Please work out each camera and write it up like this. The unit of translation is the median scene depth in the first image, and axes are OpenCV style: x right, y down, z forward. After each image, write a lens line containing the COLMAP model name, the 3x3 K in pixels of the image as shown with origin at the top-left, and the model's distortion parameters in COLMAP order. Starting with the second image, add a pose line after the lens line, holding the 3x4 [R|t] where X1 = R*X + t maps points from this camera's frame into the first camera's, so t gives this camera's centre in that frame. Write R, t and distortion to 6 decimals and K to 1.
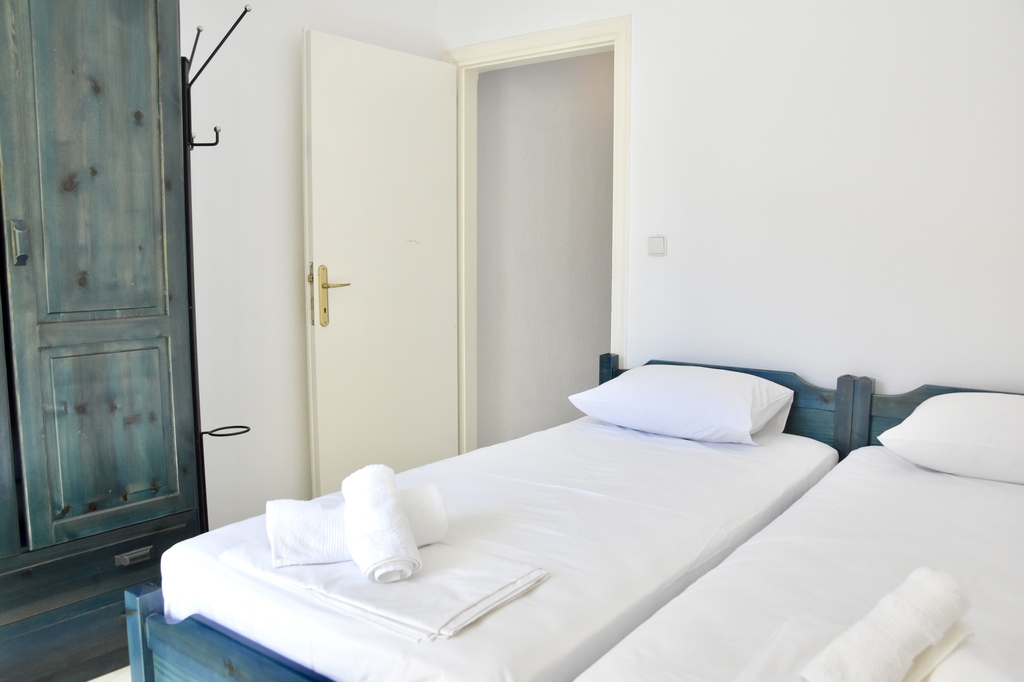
lens RADIAL K [[807.6, 0, 511.5], [0, 807.6, 353.0], [0, 0, 1]] dist [-0.142478, 0.119716]
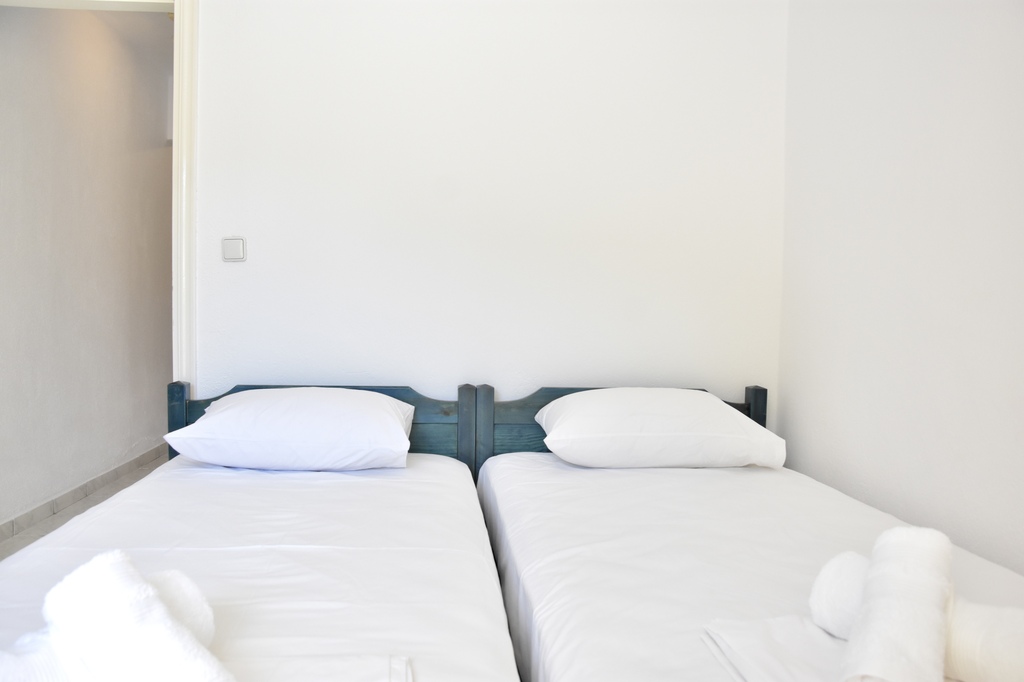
lens RADIAL K [[807.6, 0, 511.5], [0, 807.6, 353.0], [0, 0, 1]] dist [-0.142478, 0.119716]
pose [[0.742110, -0.034483, 0.669390, -0.188660], [0.070645, 0.997137, -0.026953, 0.019957], [-0.666544, 0.067291, 0.742422, 0.229844]]
